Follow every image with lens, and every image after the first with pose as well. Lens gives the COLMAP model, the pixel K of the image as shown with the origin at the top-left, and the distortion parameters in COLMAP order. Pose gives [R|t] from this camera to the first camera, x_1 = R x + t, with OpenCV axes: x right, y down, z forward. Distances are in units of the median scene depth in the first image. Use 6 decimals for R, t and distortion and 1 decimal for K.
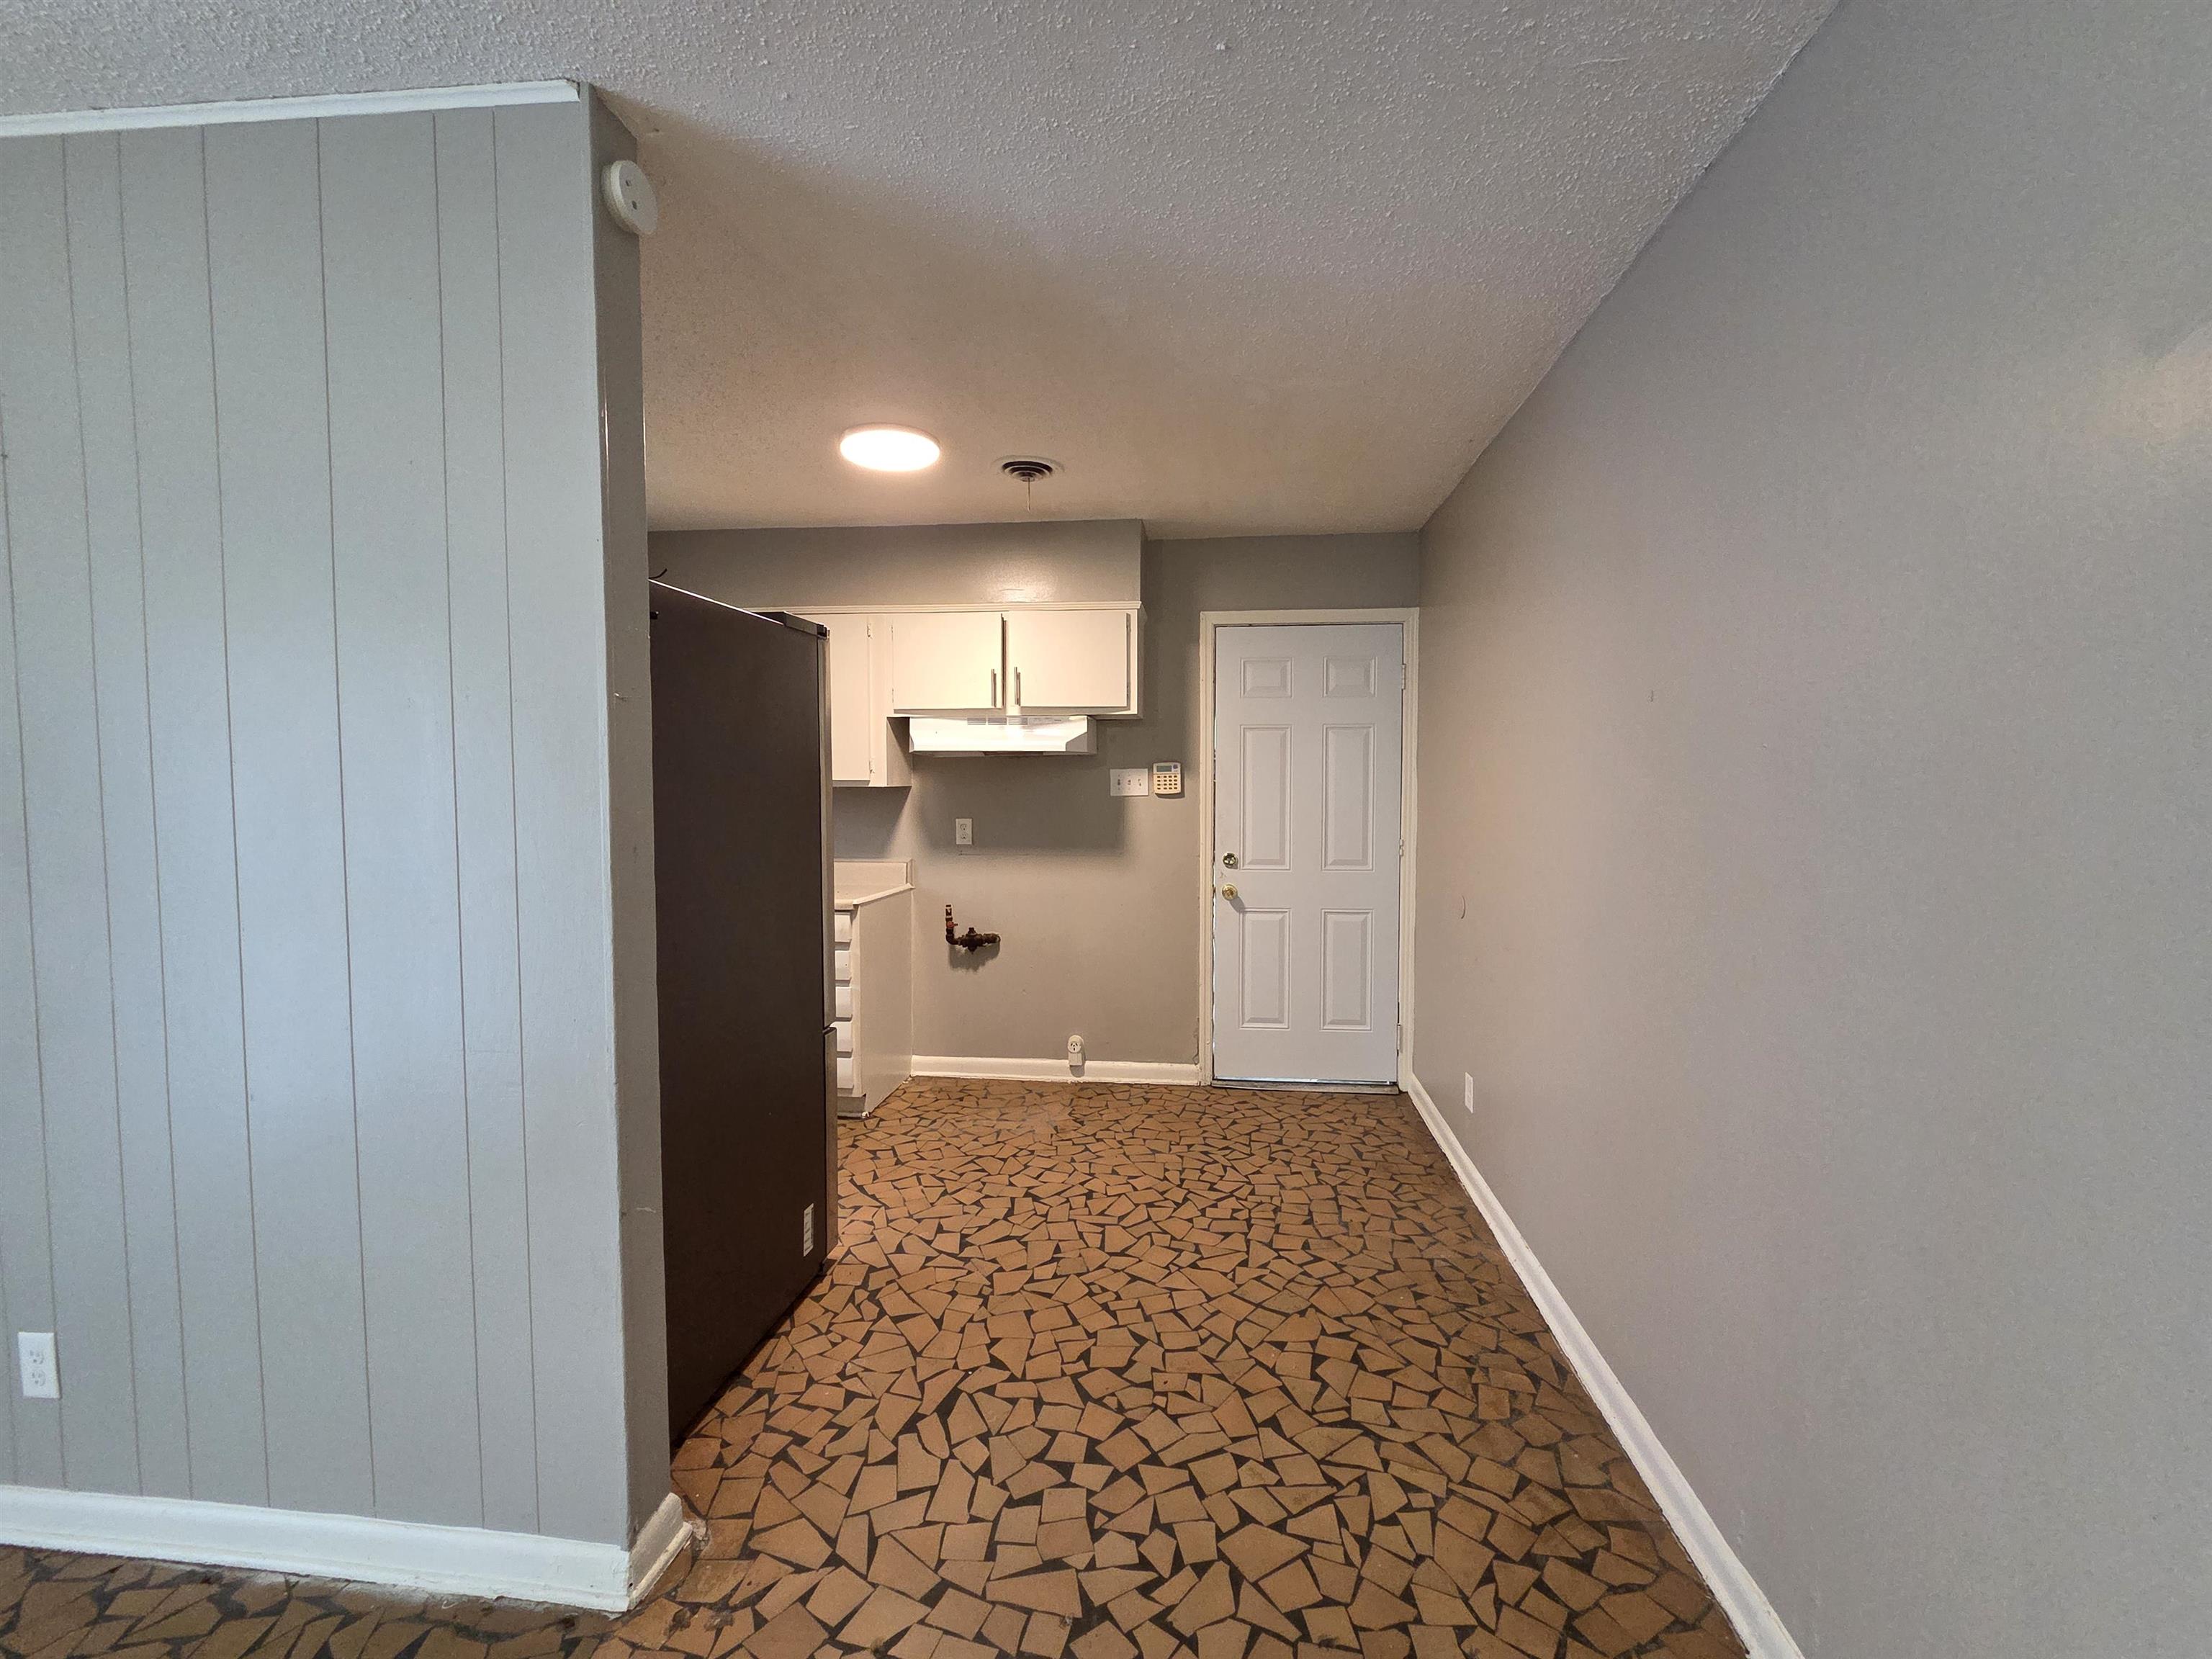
lens RADIAL K [[913.5, 0, 1118.5], [0, 913.5, 823.8], [0, 0, 1]] dist [0.002450, -0.000962]
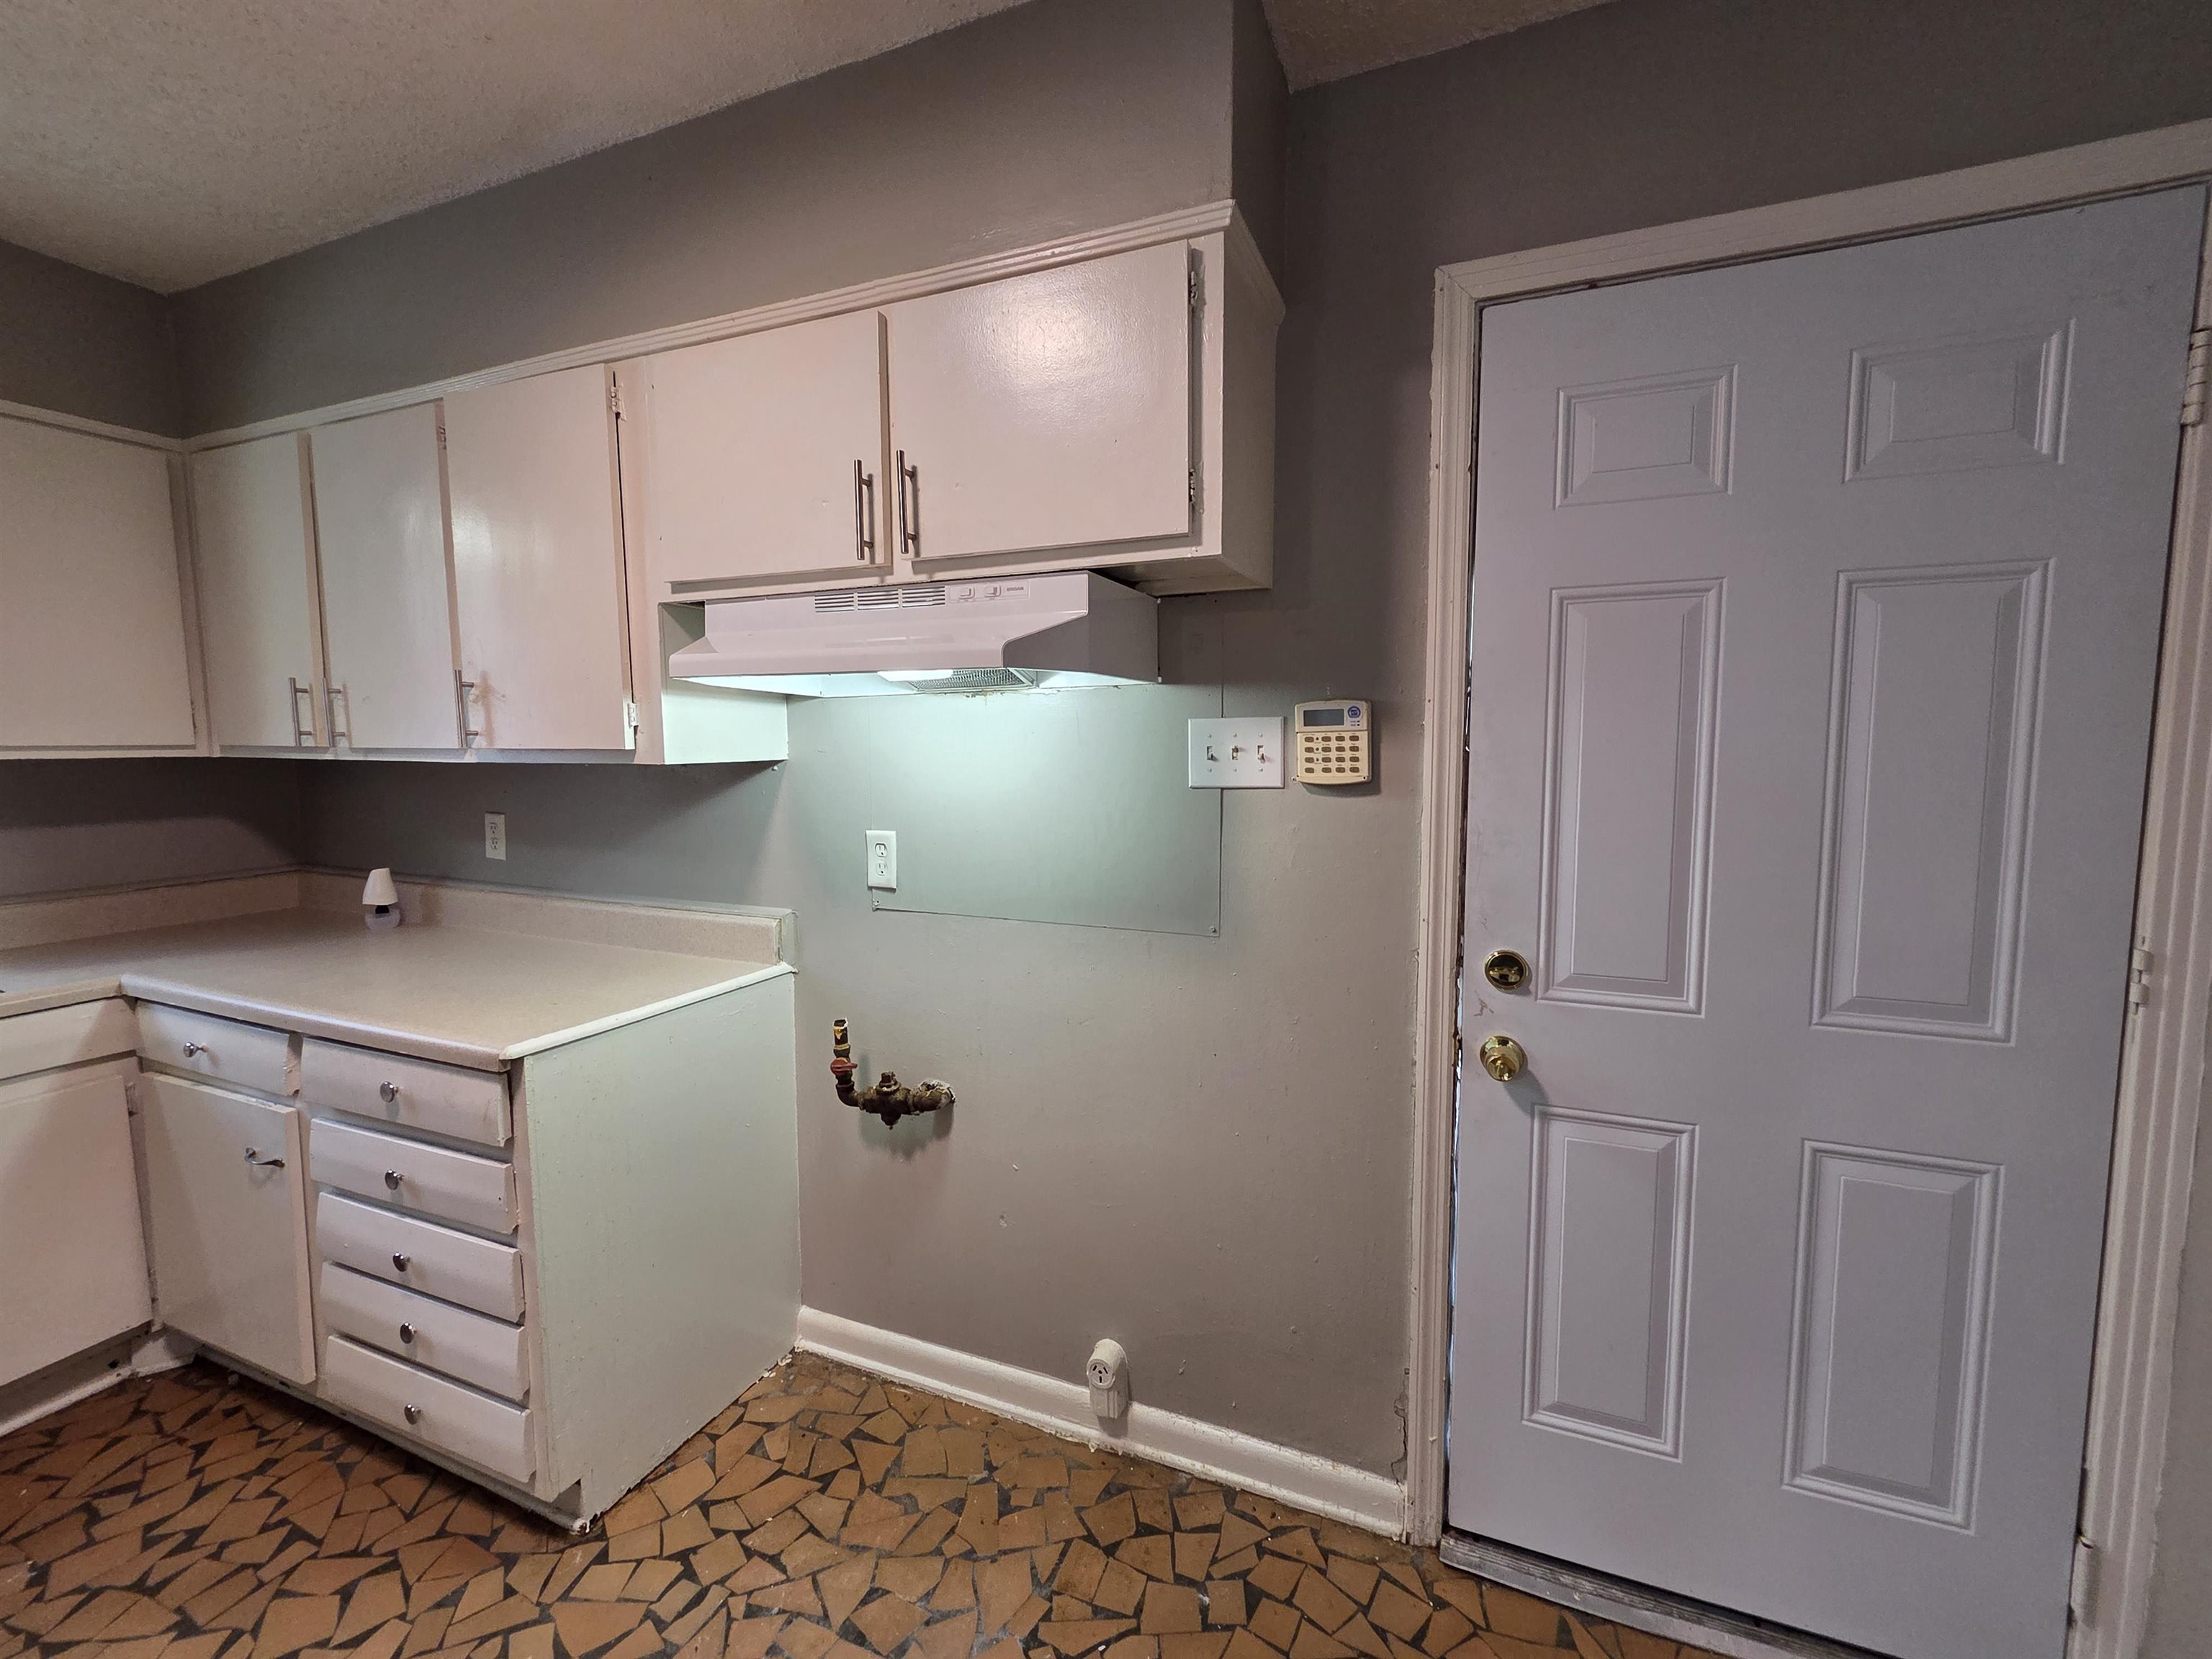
lens RADIAL K [[915.7, 0, 1106.4], [0, 915.7, 816.8], [0, 0, 1]] dist [-0.000209, -0.000290]
pose [[0.958938, 0.019862, -0.282918, 0.071306], [-0.008245, 0.999075, 0.042193, -0.034791], [0.283494, -0.038128, 0.958216, 0.612374]]
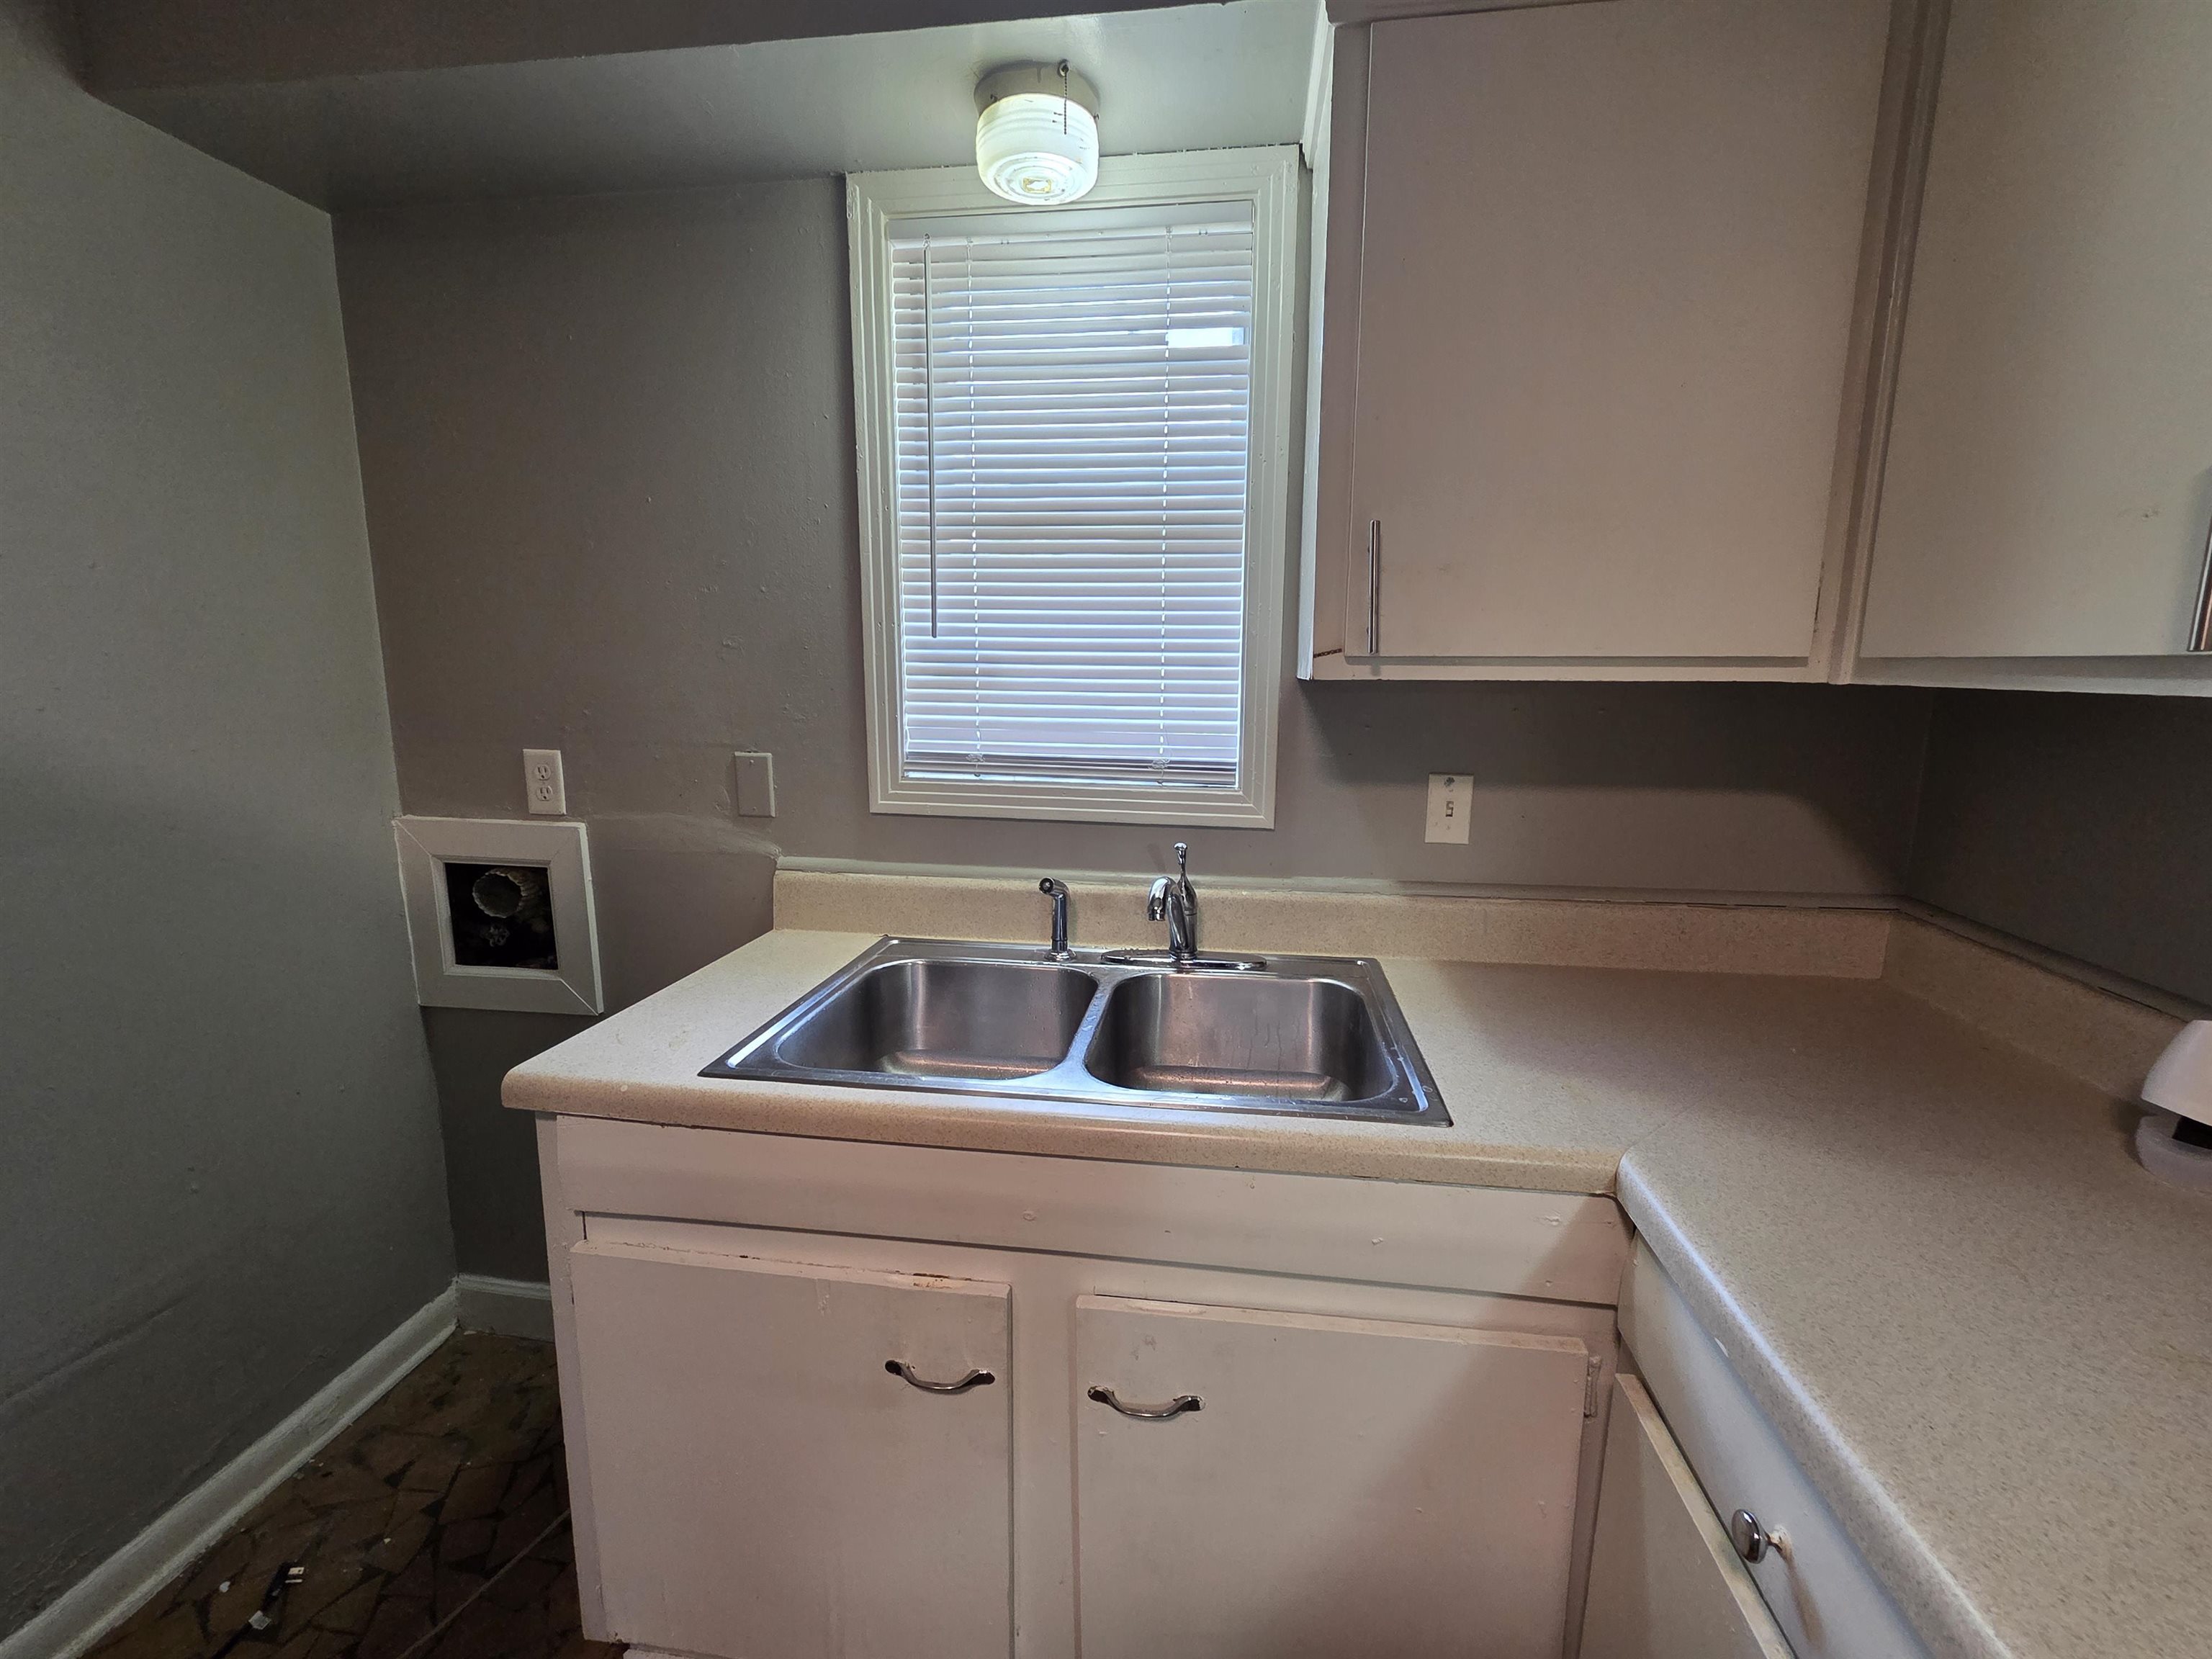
lens RADIAL K [[913.5, 0, 1118.5], [0, 913.5, 823.8], [0, 0, 1]] dist [0.002450, -0.000962]
pose [[-0.024477, 0.166217, -0.985785, -0.343596], [-0.048418, 0.984726, 0.167241, -0.037656], [0.998527, 0.051823, -0.016055, 0.797528]]
